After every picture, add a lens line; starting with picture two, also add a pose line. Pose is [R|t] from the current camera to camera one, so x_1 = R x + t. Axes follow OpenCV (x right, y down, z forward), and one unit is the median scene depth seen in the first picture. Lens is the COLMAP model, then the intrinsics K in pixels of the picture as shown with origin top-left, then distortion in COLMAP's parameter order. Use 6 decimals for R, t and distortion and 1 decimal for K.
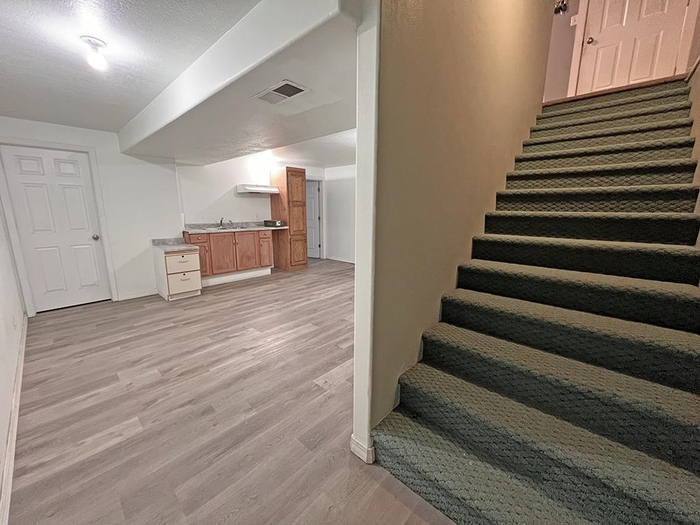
lens RADIAL K [[281.5, 0, 349.3], [0, 281.5, 259.0], [0, 0, 1]] dist [-0.001067, -0.000035]
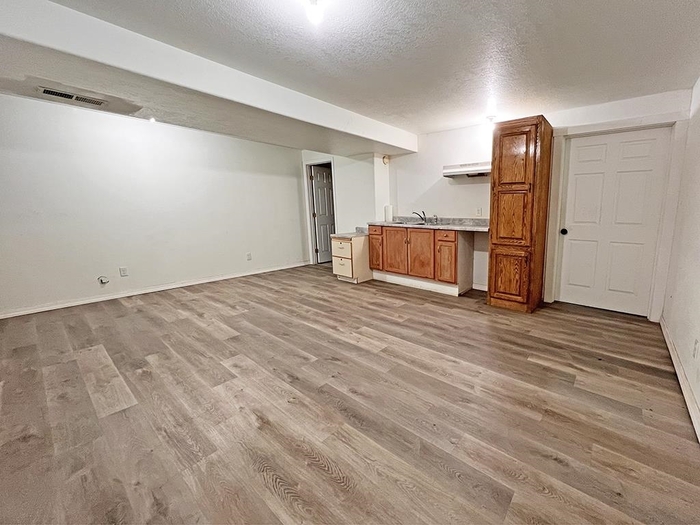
lens RADIAL K [[281.5, 0, 359.8], [0, 281.5, 264.1], [0, 0, 1]] dist [-0.001067, -0.000035]
pose [[0.040992, 0.191909, -0.980556, 0.532697], [-0.181352, 0.966510, 0.181579, -0.150056], [0.982564, 0.170382, 0.074422, 1.048175]]
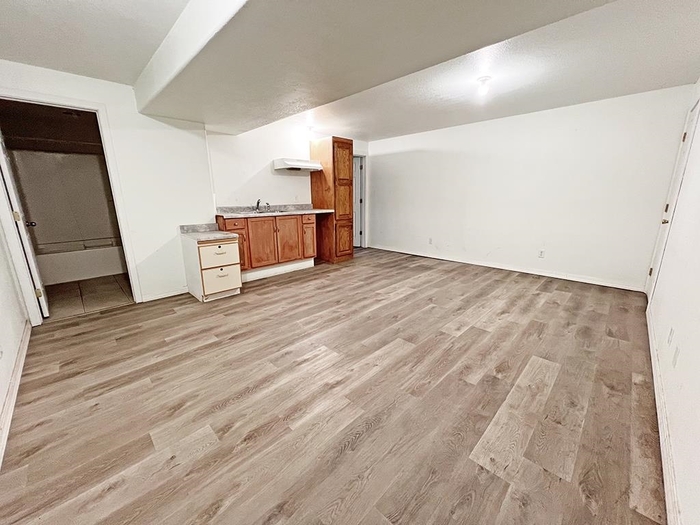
lens RADIAL K [[281.5, 0, 351.1], [0, 281.5, 259.3], [0, 0, 1]] dist [-0.001067, -0.000035]
pose [[0.999277, -0.003662, -0.037854, -0.199434], [0.005429, 0.998896, 0.046671, -0.009793], [0.037642, -0.046843, 0.998193, 0.231290]]
